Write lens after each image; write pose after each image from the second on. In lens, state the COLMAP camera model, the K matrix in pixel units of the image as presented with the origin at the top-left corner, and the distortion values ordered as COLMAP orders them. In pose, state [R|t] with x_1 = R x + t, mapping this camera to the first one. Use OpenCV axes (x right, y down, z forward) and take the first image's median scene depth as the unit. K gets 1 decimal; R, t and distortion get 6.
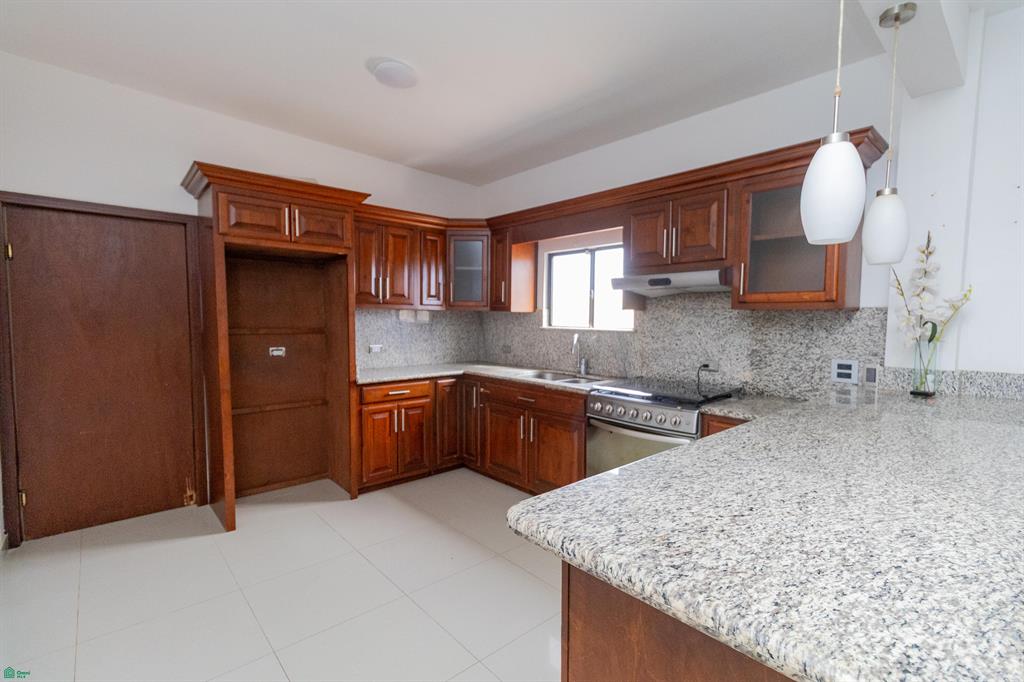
lens RADIAL K [[470.3, 0, 516.9], [0, 470.3, 345.8], [0, 0, 1]] dist [0.006276, 0.001669]
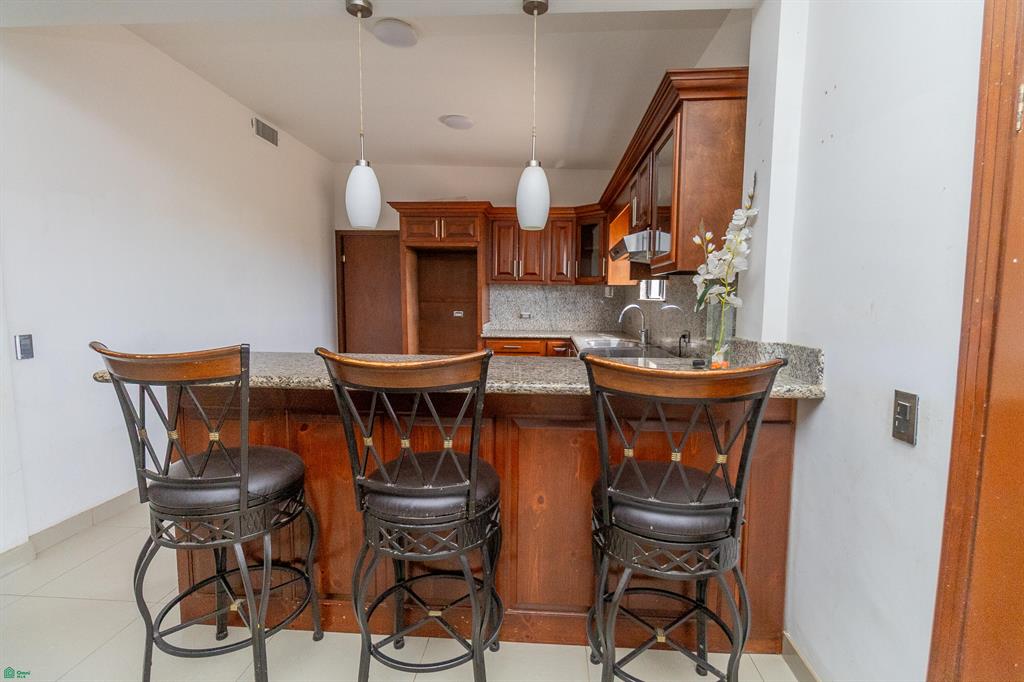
lens RADIAL K [[470.3, 0, 517.6], [0, 470.3, 338.9], [0, 0, 1]] dist [0.006276, 0.001669]
pose [[0.684791, 0.065840, -0.725759, 0.853462], [-0.049653, 0.997811, 0.043670, 0.020582], [0.727046, 0.006131, 0.686562, 0.113221]]
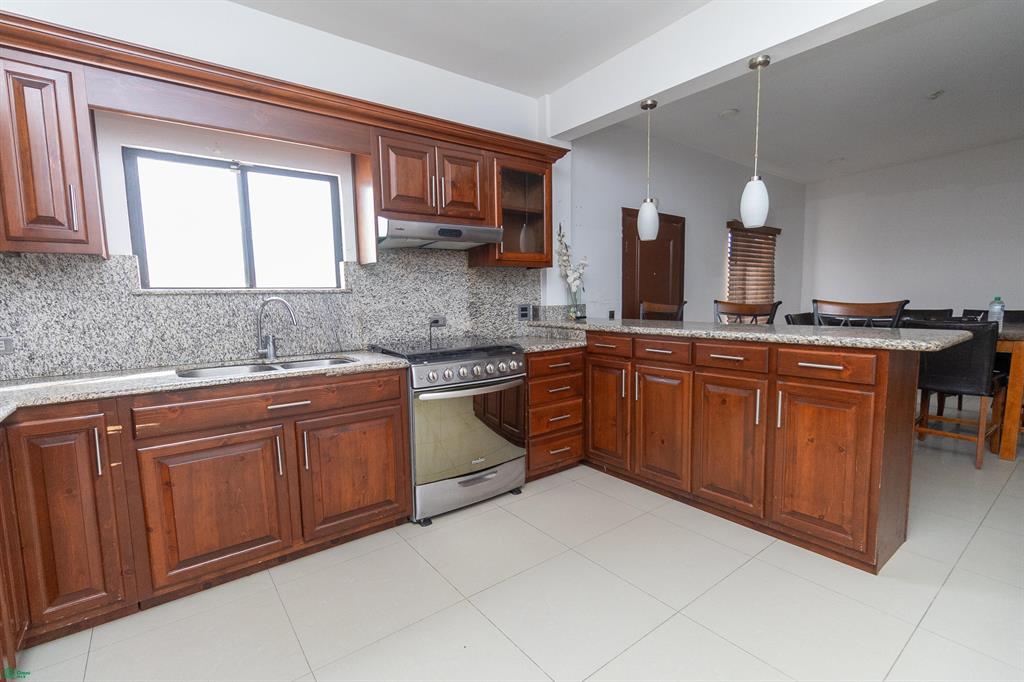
lens RADIAL K [[470.3, 0, 515.6], [0, 470.3, 340.0], [0, 0, 1]] dist [0.006276, 0.001669]
pose [[0.081200, -0.104276, 0.991228, -0.571059], [0.078036, 0.992124, 0.097977, -0.004126], [-0.993638, 0.069396, 0.088698, 0.703485]]
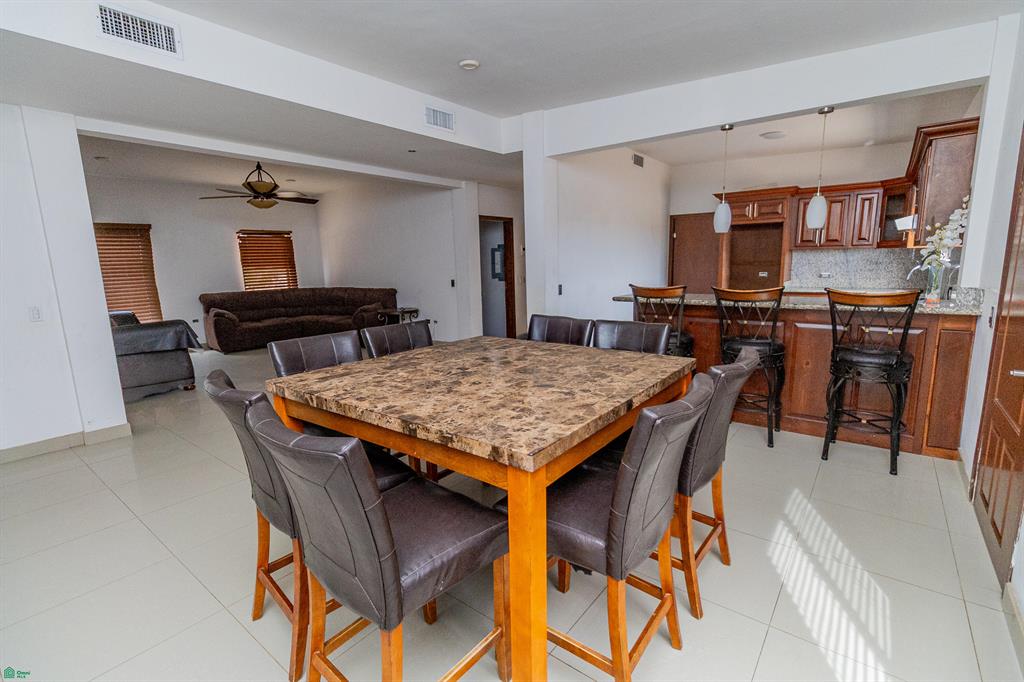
lens RADIAL K [[470.3, 0, 527.5], [0, 470.3, 341.4], [0, 0, 1]] dist [0.006276, 0.001669]
pose [[0.179674, 0.158994, -0.970792, 1.458754], [-0.039961, 0.987217, 0.154288, 0.029327], [0.982914, 0.011072, 0.183731, -0.362100]]
